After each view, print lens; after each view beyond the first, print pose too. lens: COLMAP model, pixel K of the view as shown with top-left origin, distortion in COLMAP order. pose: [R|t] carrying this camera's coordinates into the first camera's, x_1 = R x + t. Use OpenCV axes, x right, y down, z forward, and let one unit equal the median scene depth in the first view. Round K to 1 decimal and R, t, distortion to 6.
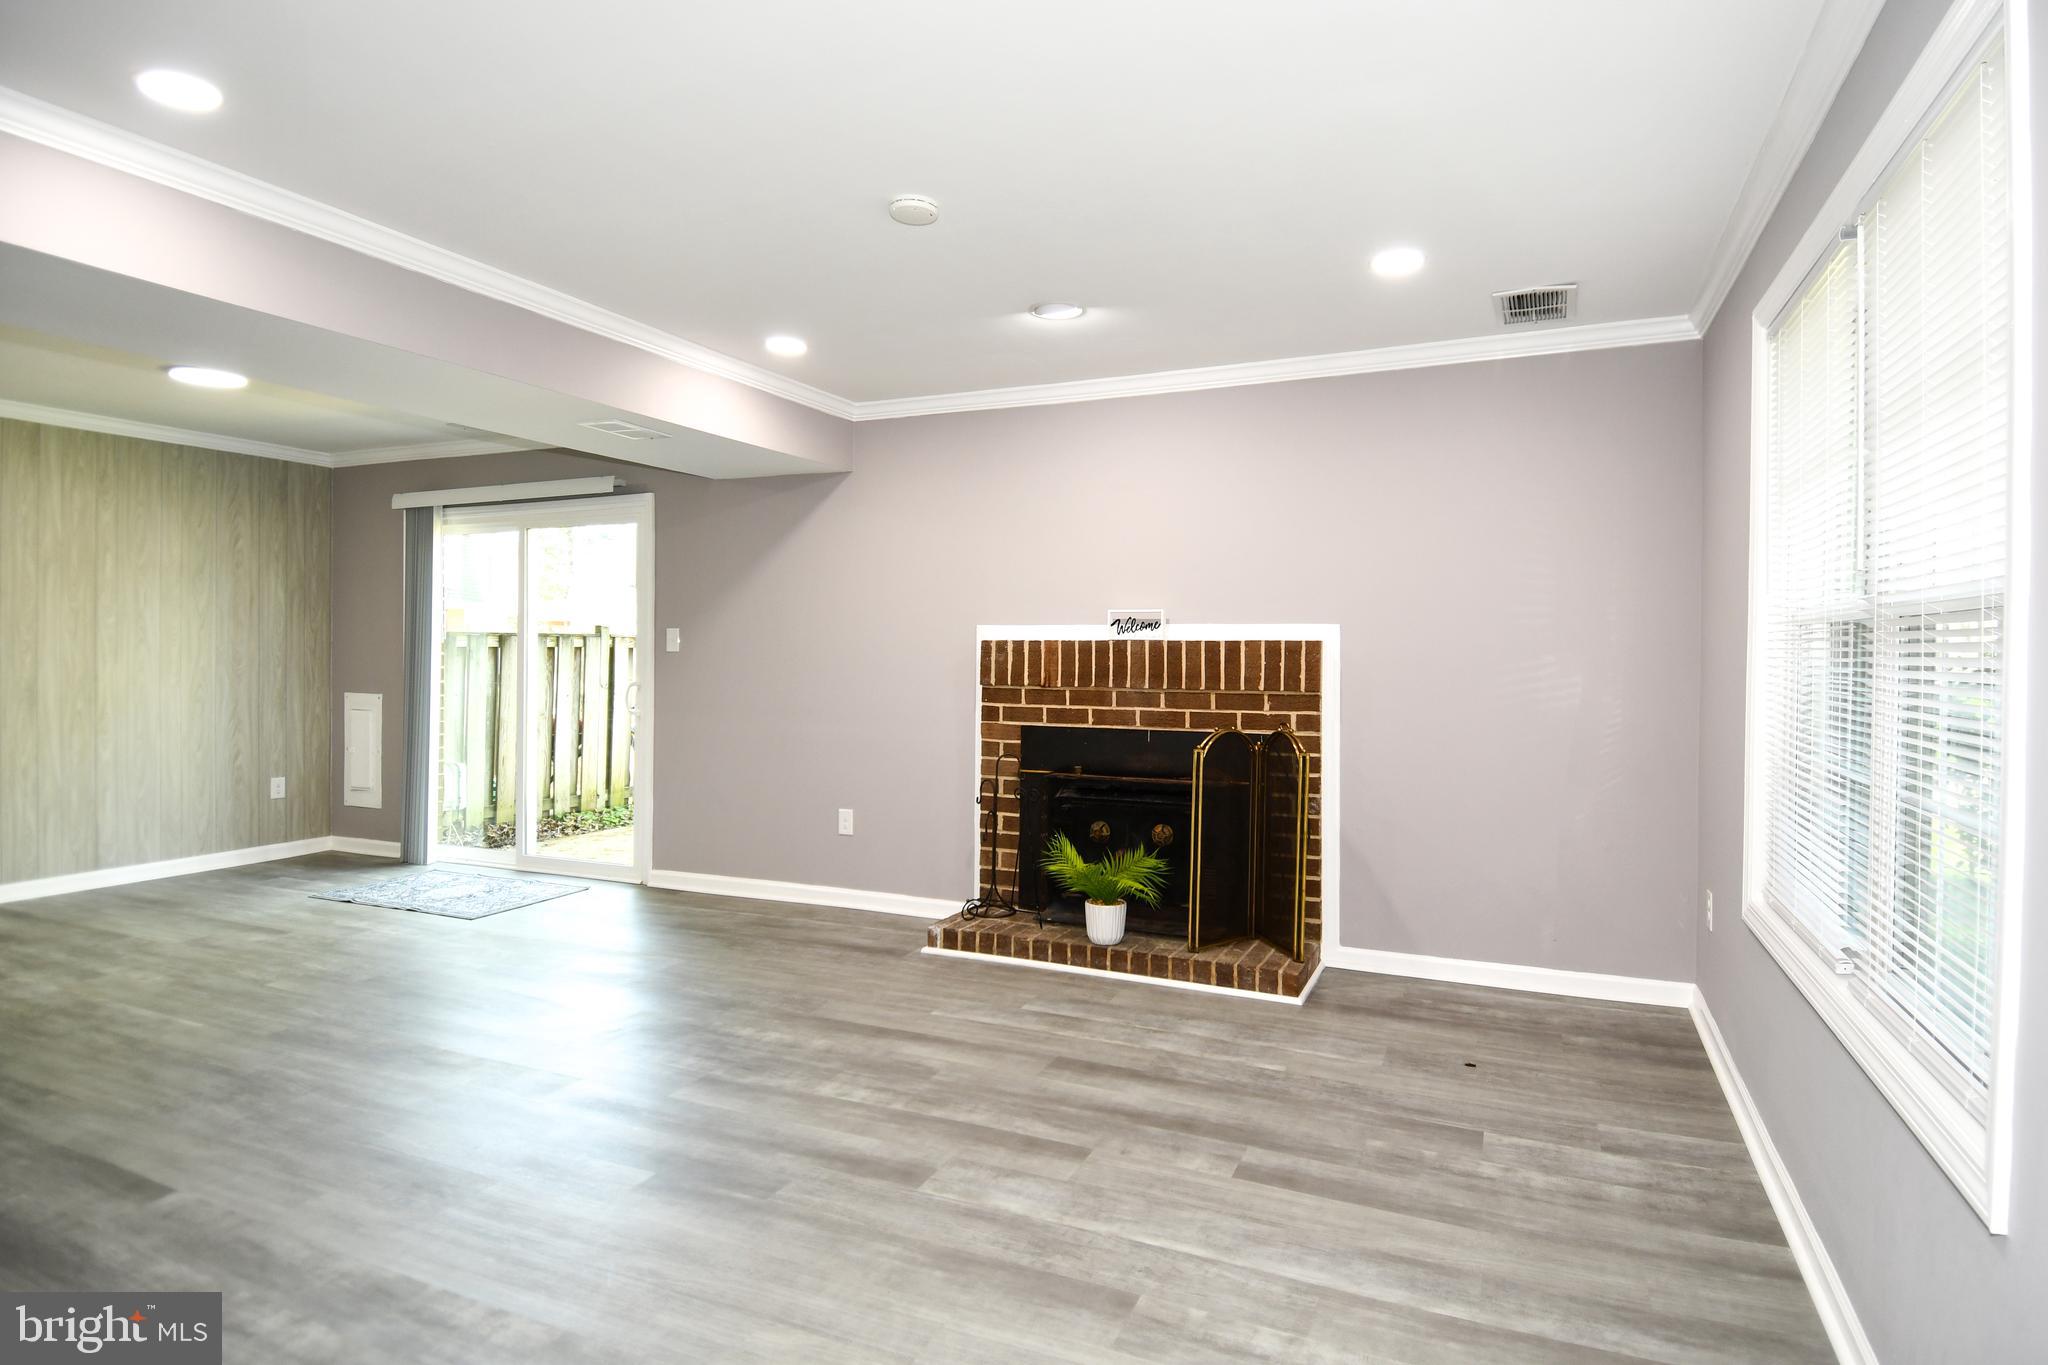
lens RADIAL K [[996.5, 0, 1072.3], [0, 996.5, 671.3], [0, 0, 1]] dist [0.028524, -0.033049]
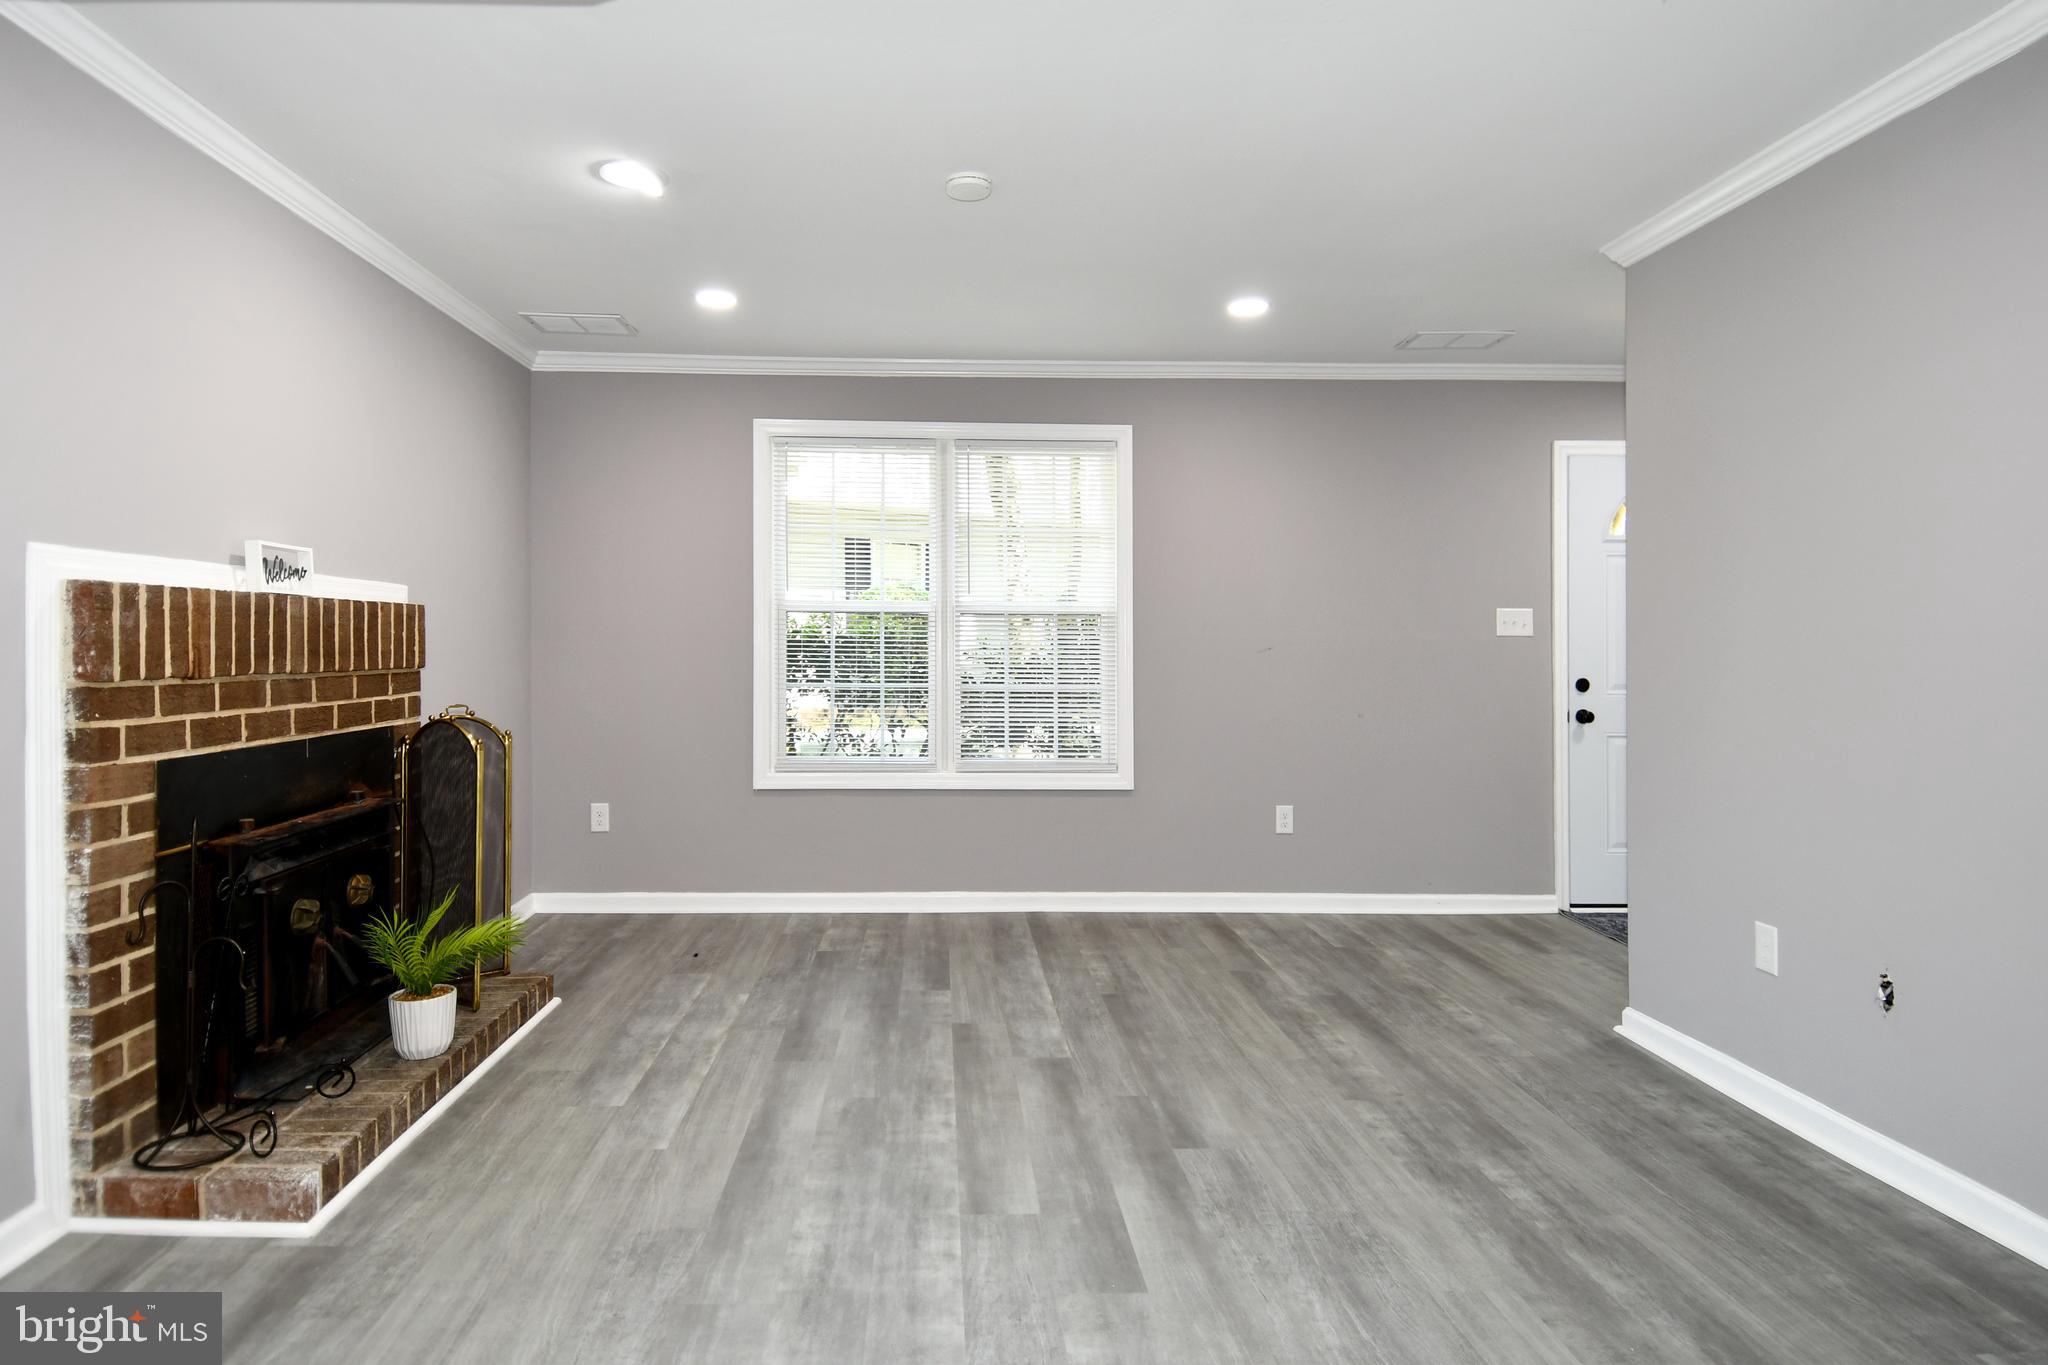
lens RADIAL K [[1081.4, 0, 1020.6], [0, 1081.4, 644.0], [0, 0, 1]] dist [0.033896, -0.041061]
pose [[-0.402283, -0.008591, 0.915475, -0.928026], [0.009879, 0.999857, 0.013723, -0.007553], [-0.915462, 0.014564, -0.402141, 1.091005]]
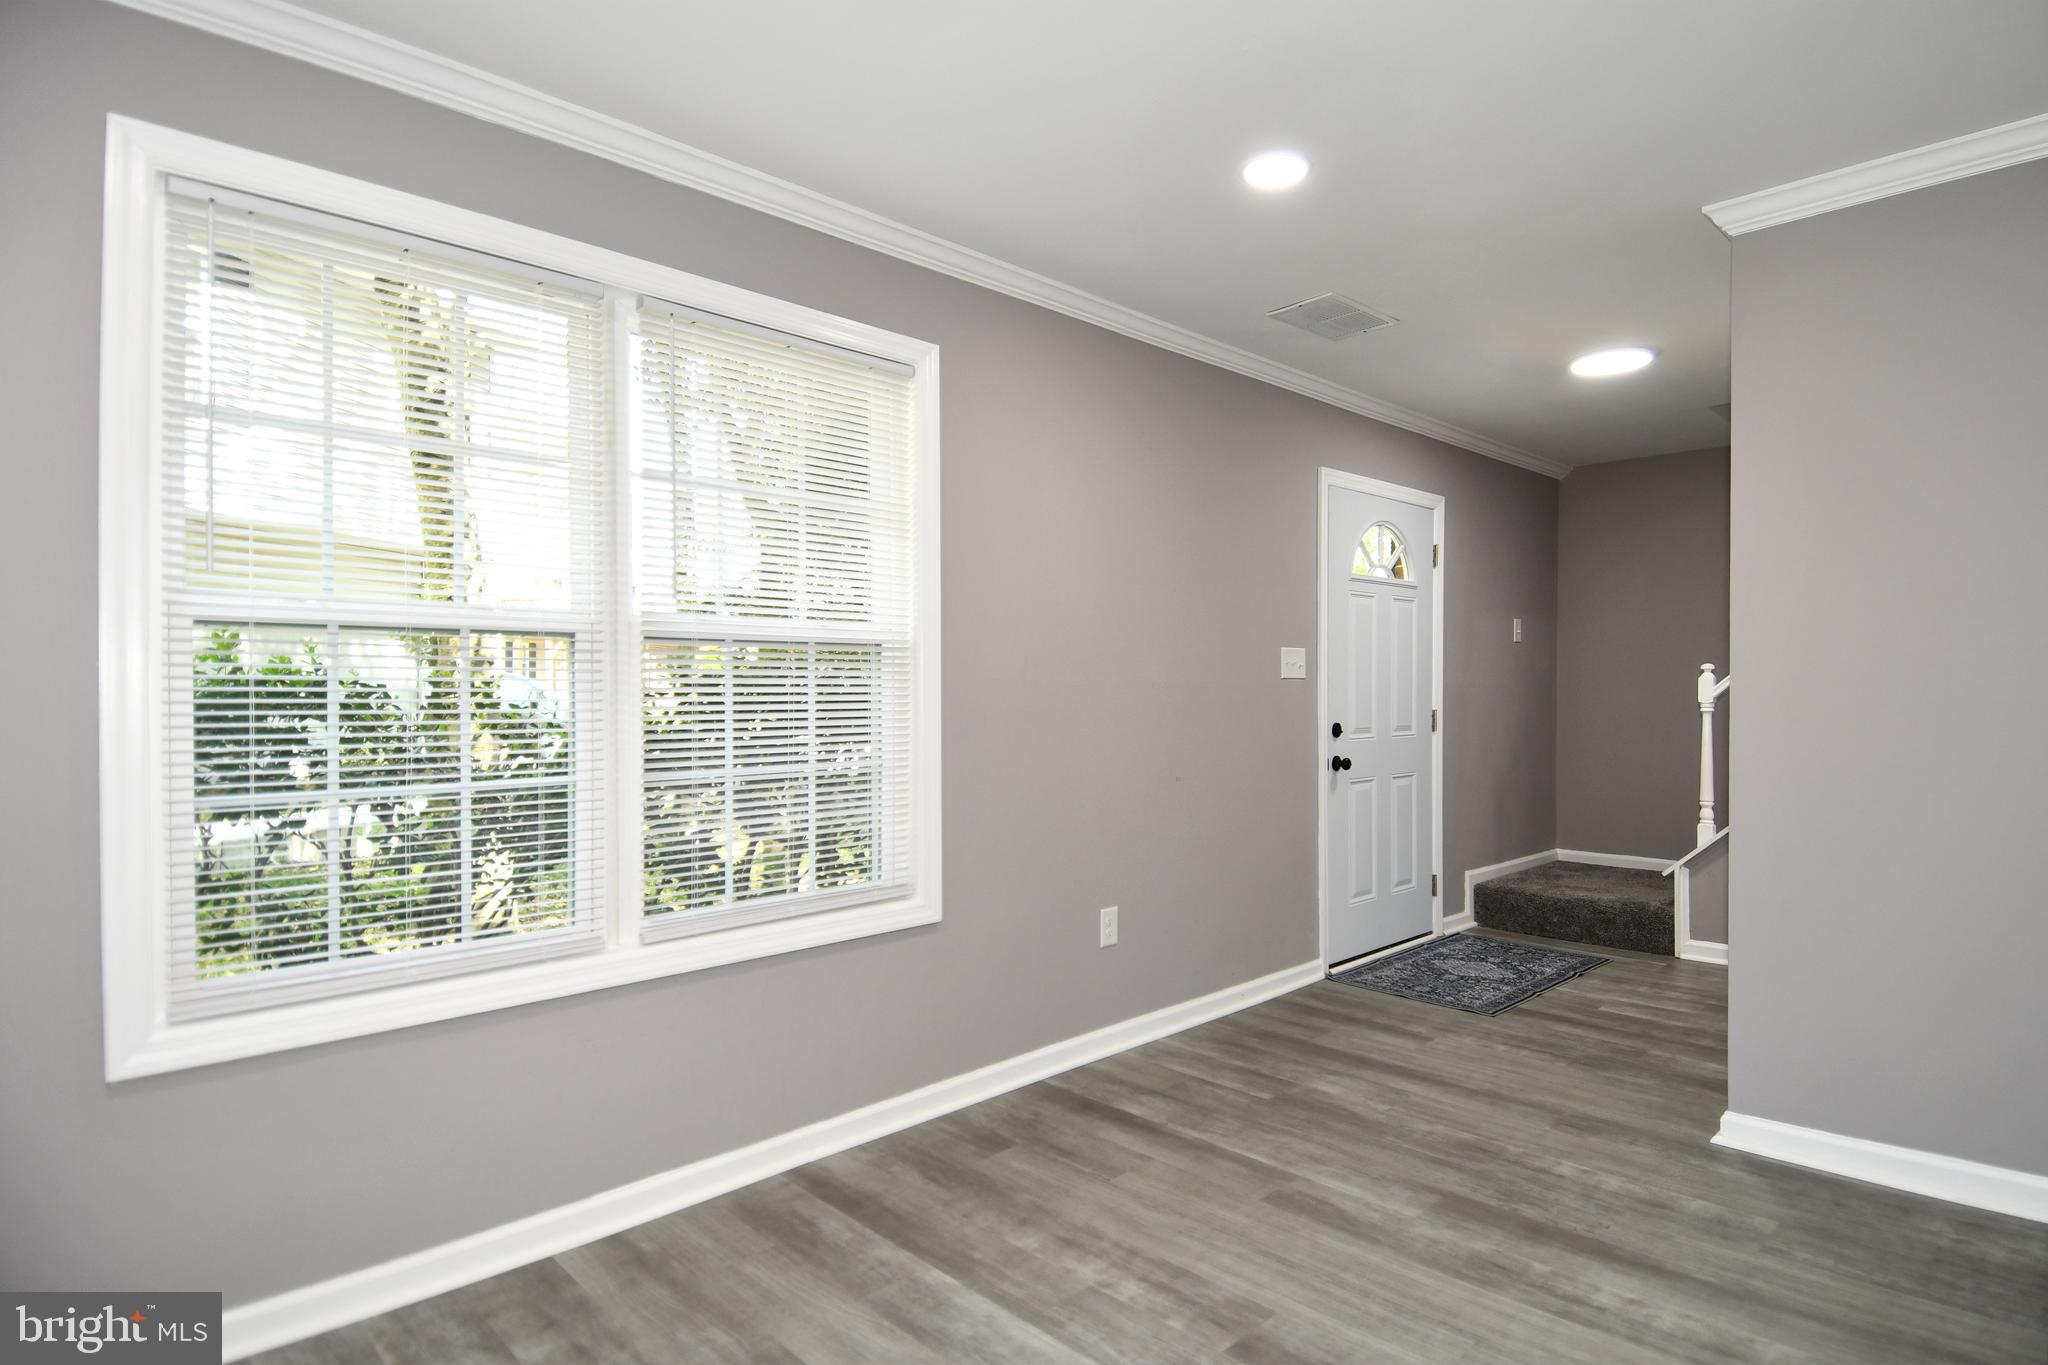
lens RADIAL K [[996.5, 0, 1072.3], [0, 996.5, 671.3], [0, 0, 1]] dist [0.028524, -0.033049]
pose [[-0.911953, 0.009681, 0.410181, -0.109384], [0.009603, 0.999951, -0.002249, 0.001101], [-0.410183, 0.001889, -0.912001, 1.098097]]
